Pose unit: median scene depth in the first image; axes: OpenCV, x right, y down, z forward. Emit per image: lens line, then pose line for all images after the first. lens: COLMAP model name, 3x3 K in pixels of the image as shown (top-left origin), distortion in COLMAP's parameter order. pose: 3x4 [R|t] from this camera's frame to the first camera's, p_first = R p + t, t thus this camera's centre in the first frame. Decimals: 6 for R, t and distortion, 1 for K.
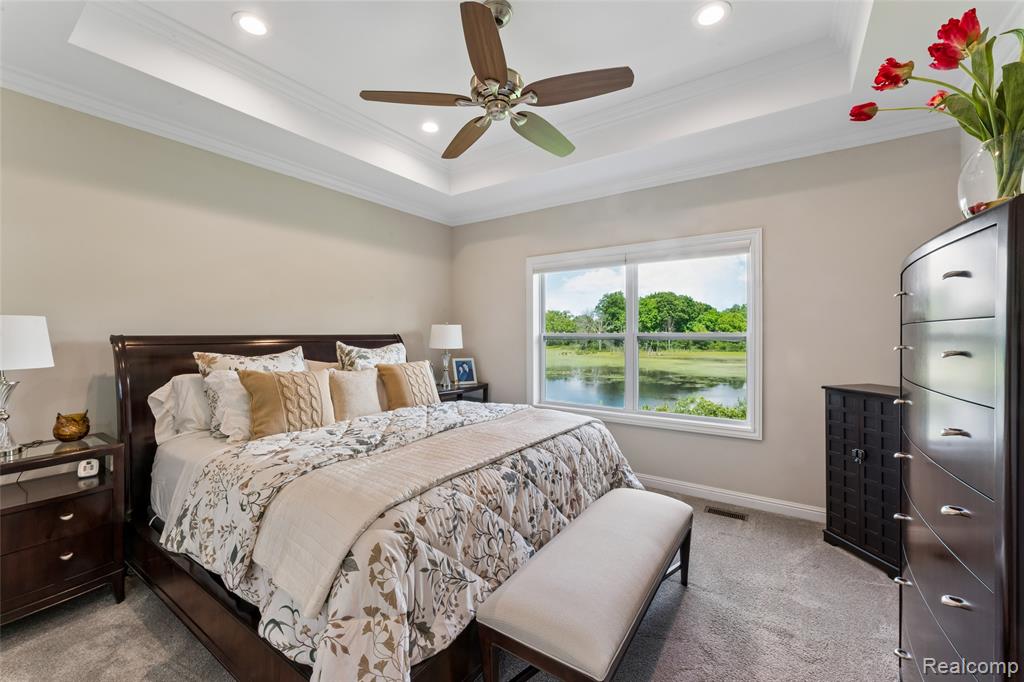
lens RADIAL K [[411.1, 0, 514.5], [0, 411.1, 339.5], [0, 0, 1]] dist [-0.003004, 0.000642]
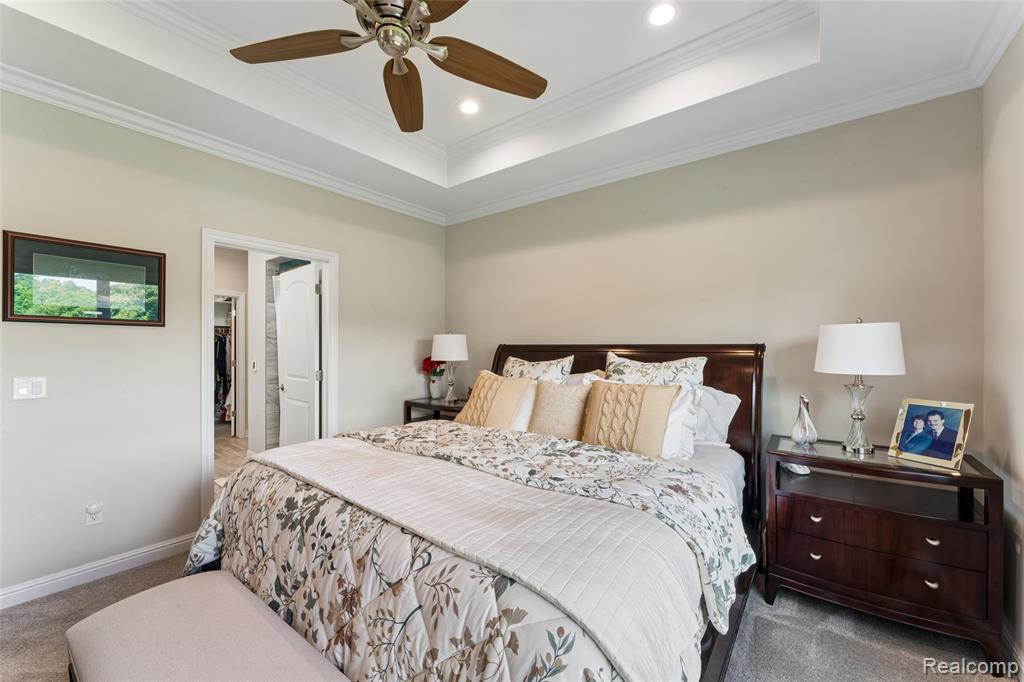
lens RADIAL K [[411.1, 0, 522.6], [0, 411.1, 338.3], [0, 0, 1]] dist [-0.003004, 0.000642]
pose [[-0.058267, 0.000457, -0.998301, 0.659022], [-0.011696, 0.999931, 0.001140, -0.032108], [0.998233, 0.011742, -0.058258, 1.178921]]
